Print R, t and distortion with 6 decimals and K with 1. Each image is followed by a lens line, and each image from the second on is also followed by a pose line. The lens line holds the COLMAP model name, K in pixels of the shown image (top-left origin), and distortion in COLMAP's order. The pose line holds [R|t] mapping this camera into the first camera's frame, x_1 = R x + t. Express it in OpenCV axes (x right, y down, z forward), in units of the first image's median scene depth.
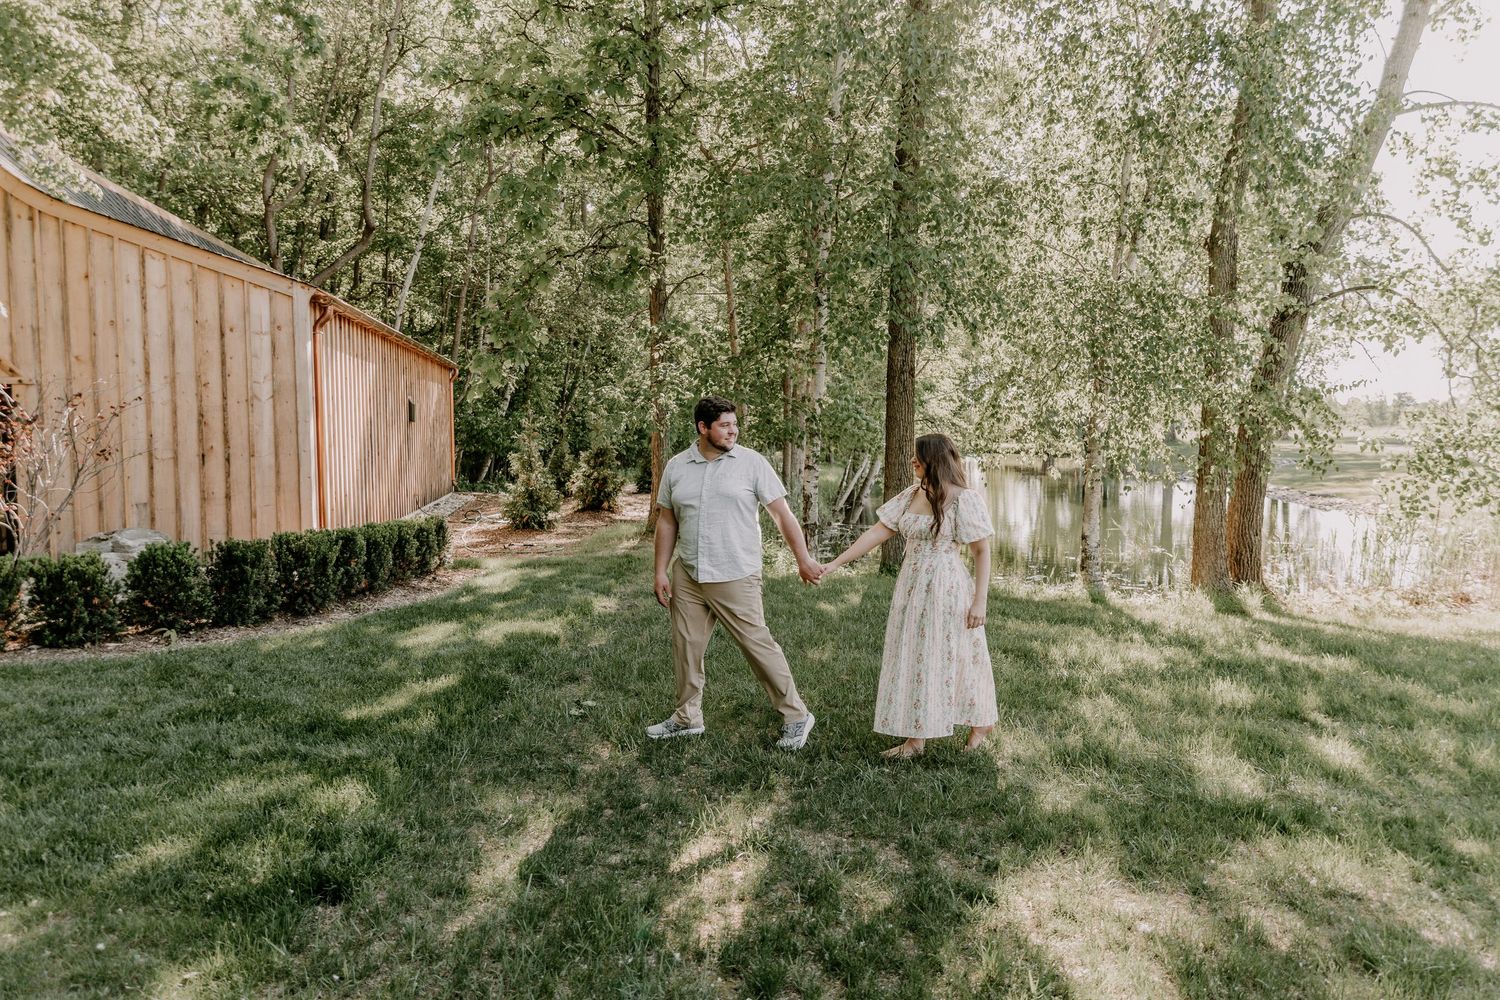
lens RADIAL K [[985.6, 0, 759.3], [0, 985.6, 504.3], [0, 0, 1]] dist [0.002868, -0.006477]
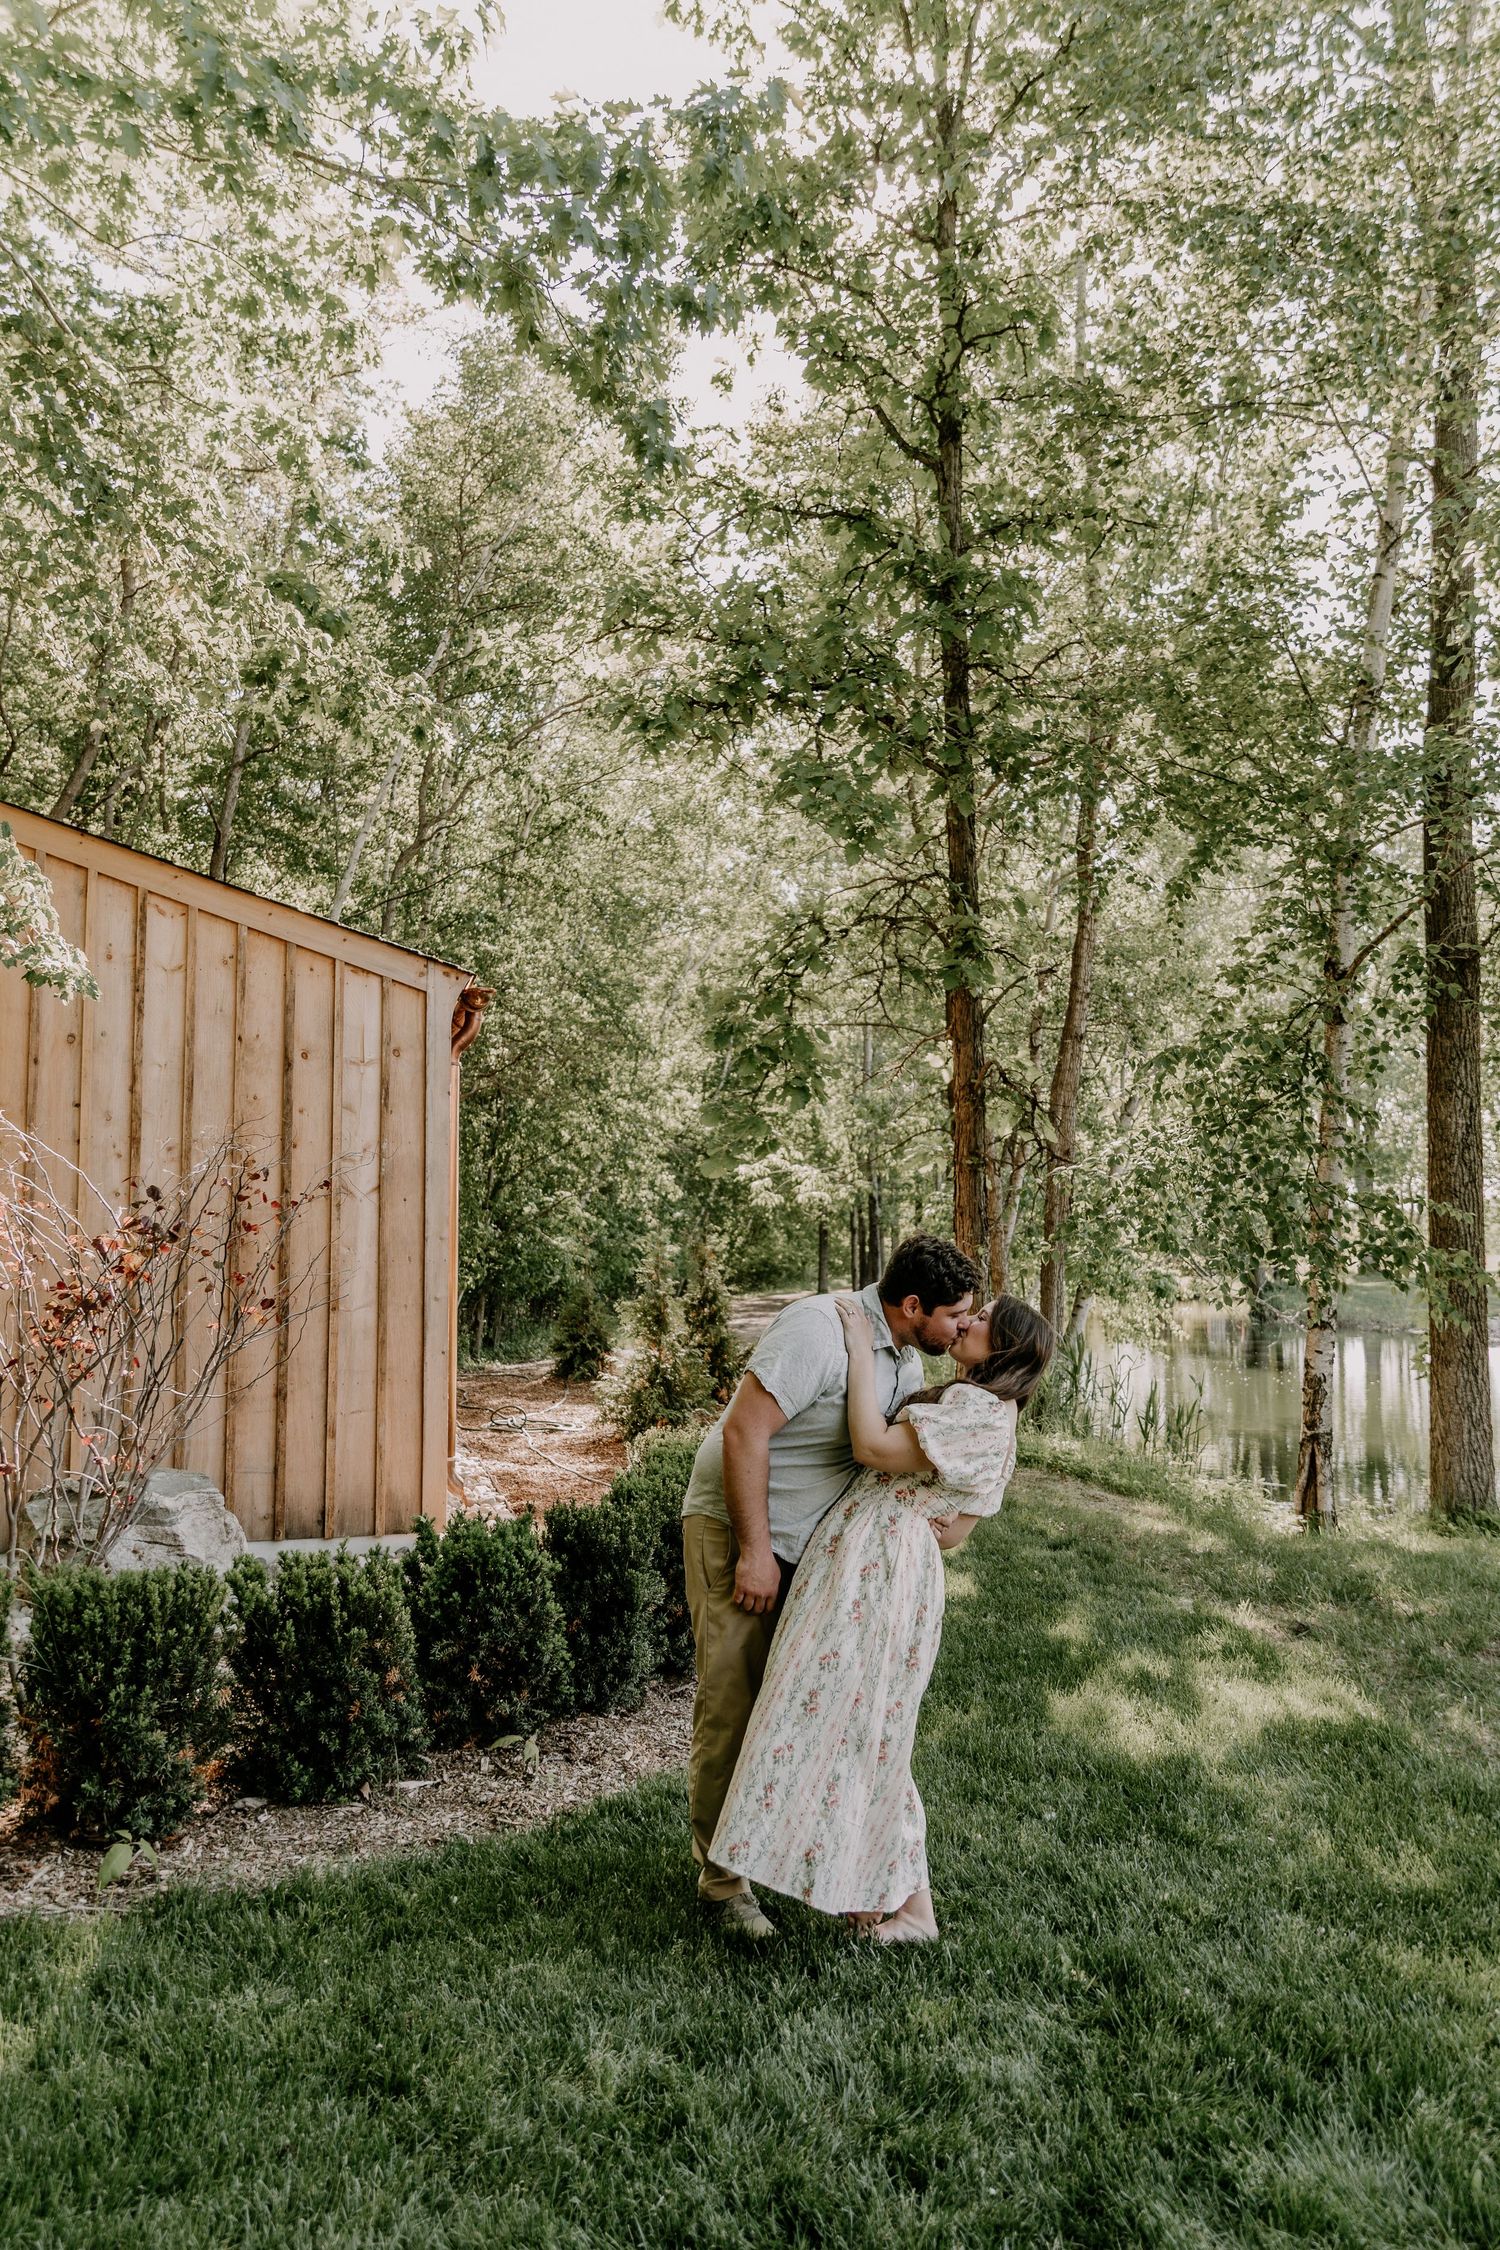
lens RADIAL K [[1573.4, 0, 722.8], [0, 1573.4, 1115.6], [0, 0, 1]] dist [0.010788, -0.003314]
pose [[0.997295, 0.003550, 0.073417, -0.382796], [0.008520, 0.986515, -0.163447, -0.014448], [-0.073007, 0.163630, 0.983817, 0.204570]]
